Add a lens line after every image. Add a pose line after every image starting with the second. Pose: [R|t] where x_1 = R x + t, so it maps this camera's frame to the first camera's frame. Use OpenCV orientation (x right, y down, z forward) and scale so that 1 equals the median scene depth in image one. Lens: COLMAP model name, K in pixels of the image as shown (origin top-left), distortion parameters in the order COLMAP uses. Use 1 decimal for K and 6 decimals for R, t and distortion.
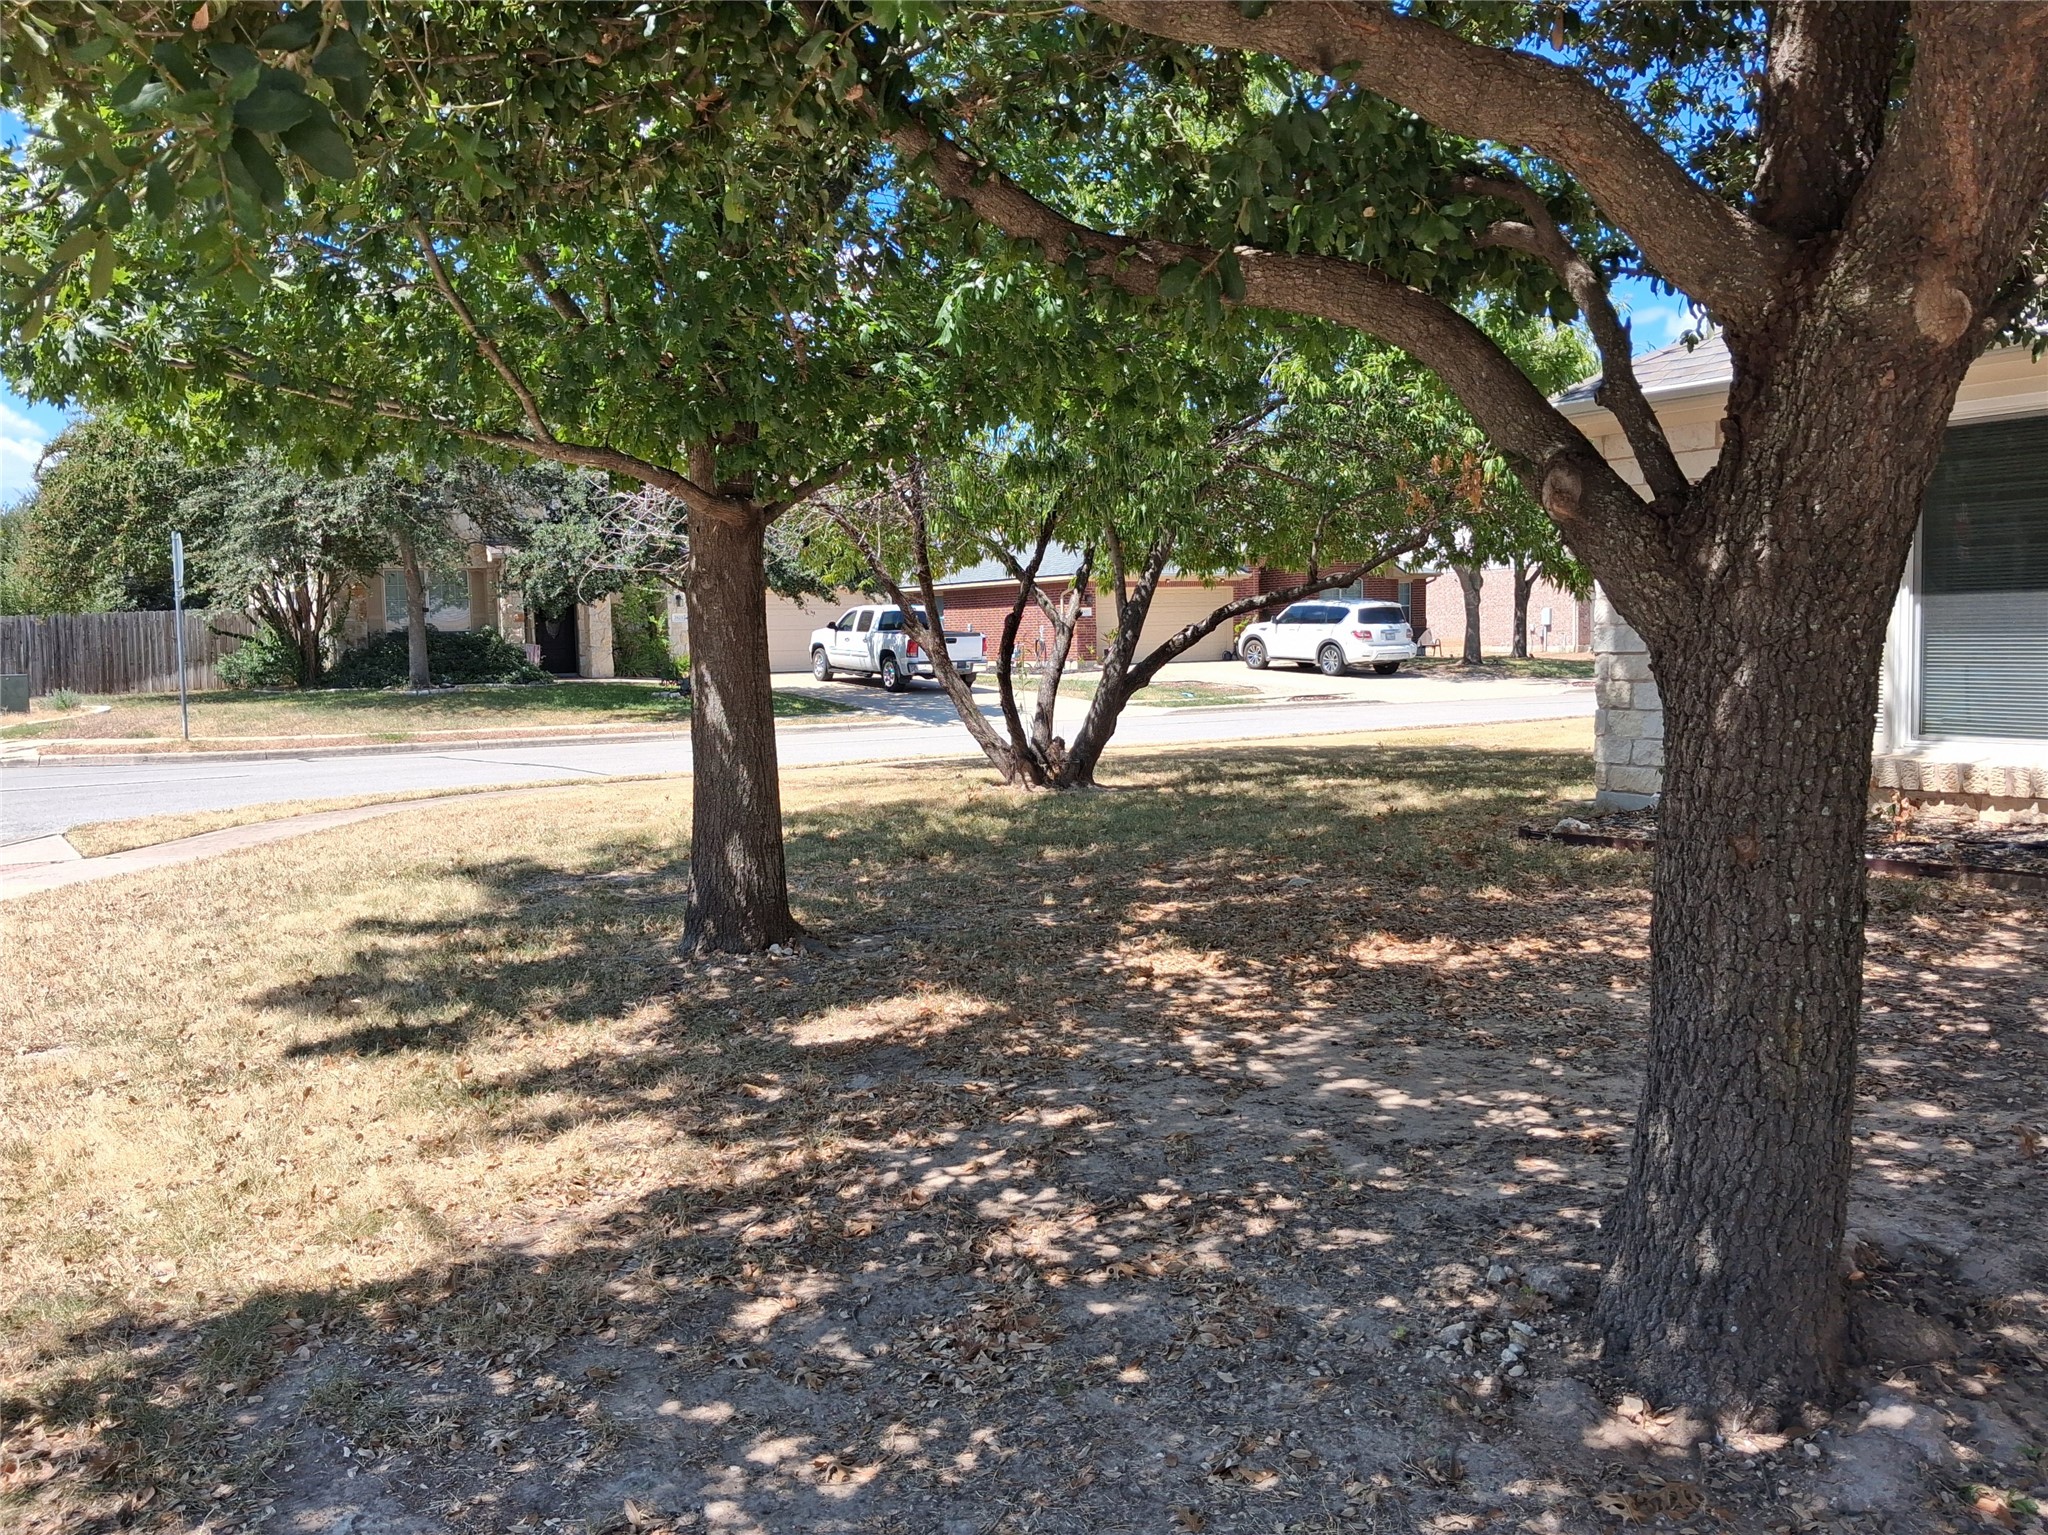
lens RADIAL K [[1724.6, 0, 1024.5], [0, 1724.6, 766.3], [0, 0, 1]] dist [0.002196, 0.000390]
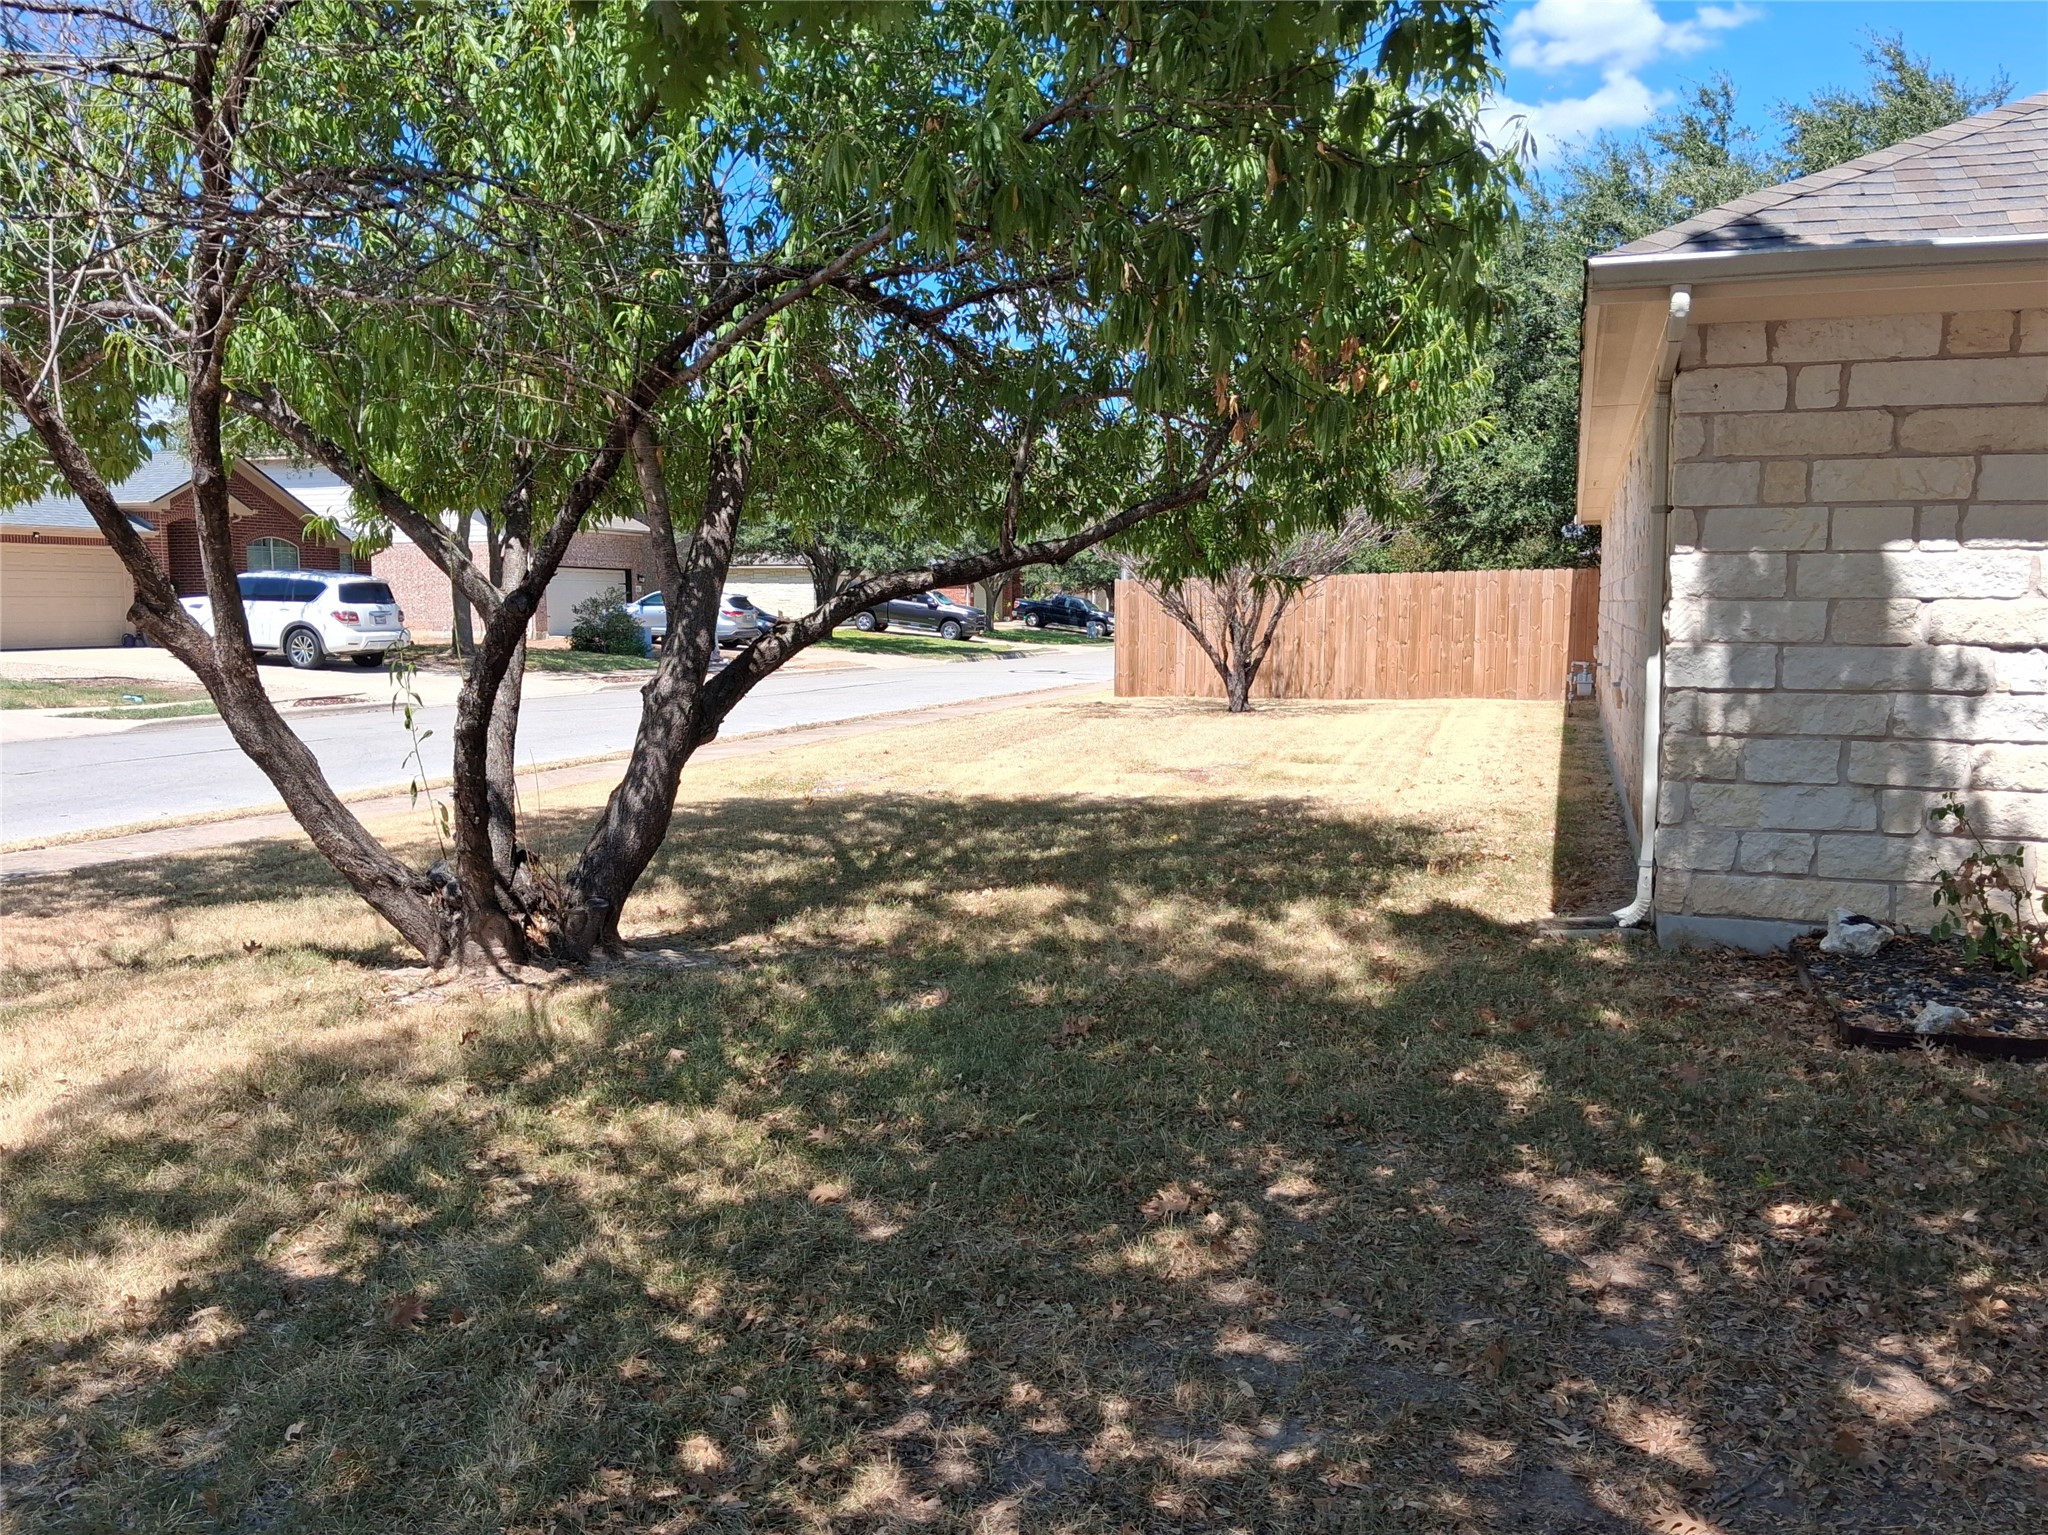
lens RADIAL K [[1724.6, 0, 1024.1], [0, 1724.6, 769.3], [0, 0, 1]] dist [0.002196, 0.000390]
pose [[0.774805, -0.038868, 0.631005, -0.063151], [0.029710, 0.999244, 0.025069, -0.017400], [-0.631502, -0.000677, 0.775374, 0.194018]]
